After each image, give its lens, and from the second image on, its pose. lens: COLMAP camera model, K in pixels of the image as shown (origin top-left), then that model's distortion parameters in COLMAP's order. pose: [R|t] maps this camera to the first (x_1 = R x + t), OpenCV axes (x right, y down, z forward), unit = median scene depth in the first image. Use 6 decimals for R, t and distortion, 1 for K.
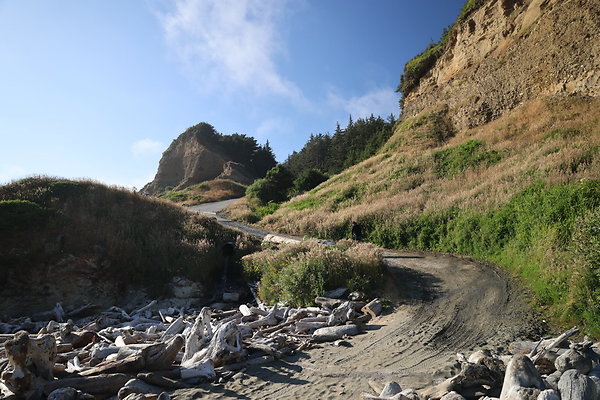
lens RADIAL K [[420.3, 0, 300.0], [0, 420.3, 200.0], [0, 0, 1]] dist [-0.110530, 0.108510]
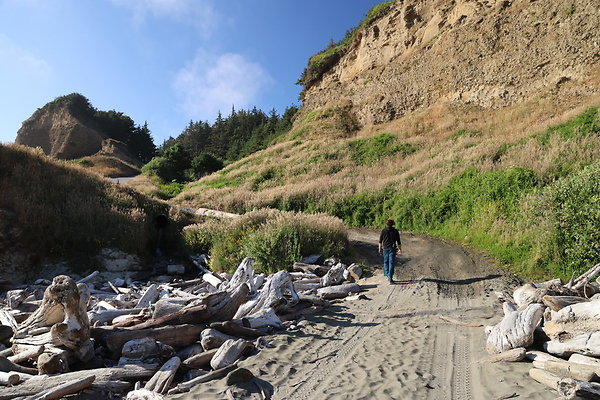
lens RADIAL K [[420.3, 0, 300.0], [0, 420.3, 200.0], [0, 0, 1]] dist [-0.110530, 0.108510]
pose [[0.945638, 0.052418, 0.320969, -0.132108], [-0.056378, 0.998405, 0.003050, 0.037808], [-0.320297, -0.020979, 0.947085, 0.025456]]
